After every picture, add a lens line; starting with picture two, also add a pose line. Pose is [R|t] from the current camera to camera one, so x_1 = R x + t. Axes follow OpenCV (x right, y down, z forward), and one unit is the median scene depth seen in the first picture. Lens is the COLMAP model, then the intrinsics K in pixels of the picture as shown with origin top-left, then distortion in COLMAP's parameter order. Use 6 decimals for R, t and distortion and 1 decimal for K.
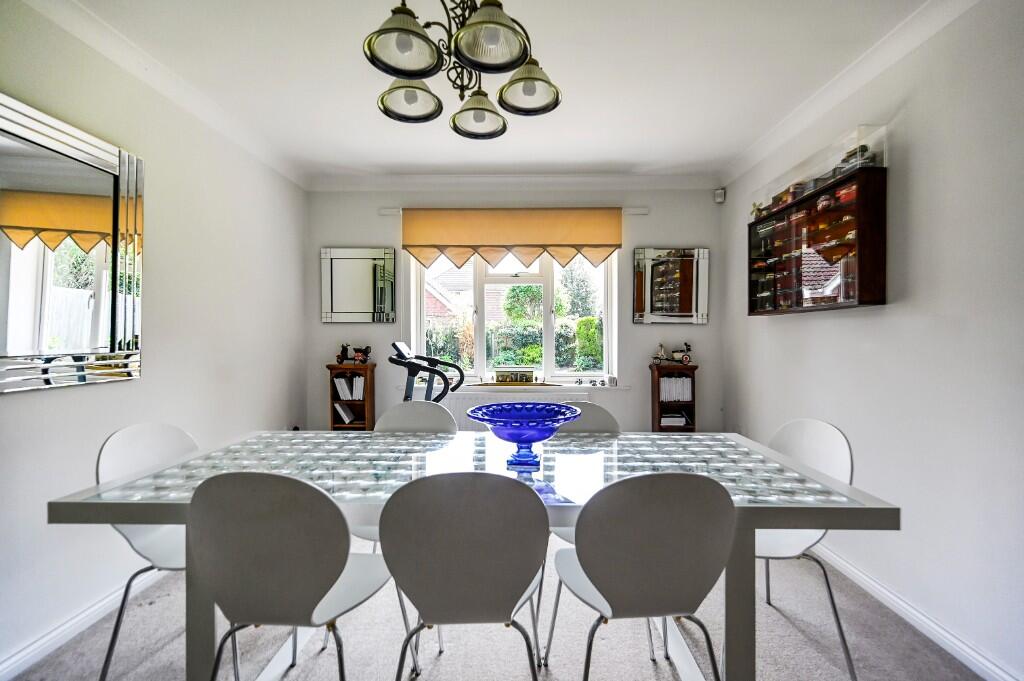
lens RADIAL K [[401.3, 0, 515.0], [0, 401.3, 334.8], [0, 0, 1]] dist [-0.000692, -0.000044]
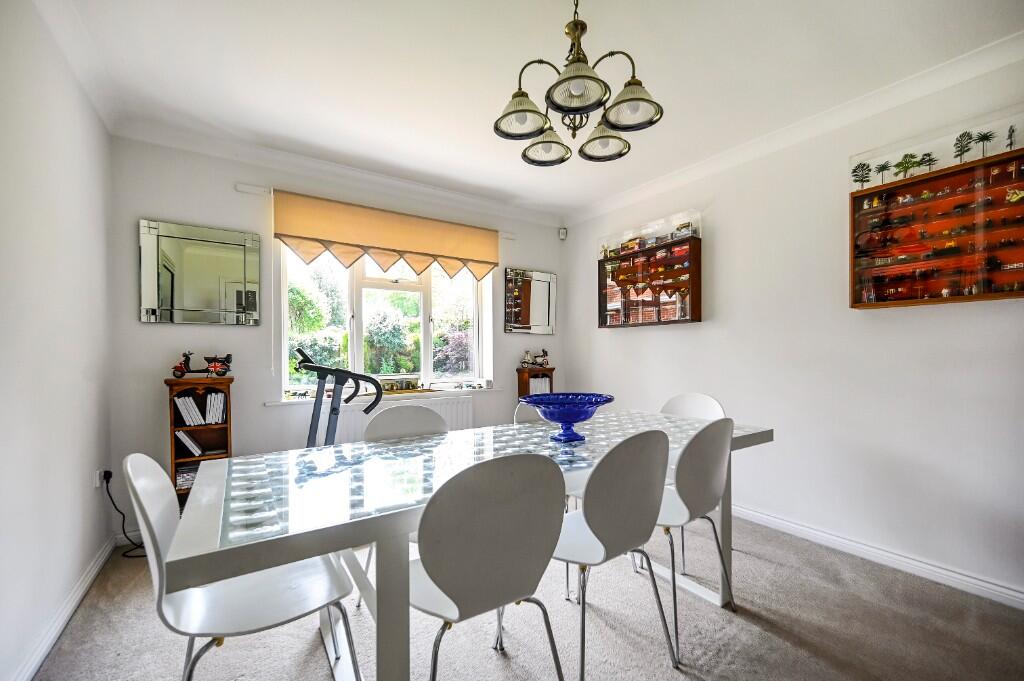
lens RADIAL K [[404.4, 0, 506.6], [0, 404.4, 342.8], [0, 0, 1]] dist [0.000504, 0.000009]
pose [[0.833375, 0.007878, 0.552652, -0.352785], [0.000334, 0.999891, -0.014758, 0.017908], [-0.552709, 0.012484, 0.833281, 0.035209]]
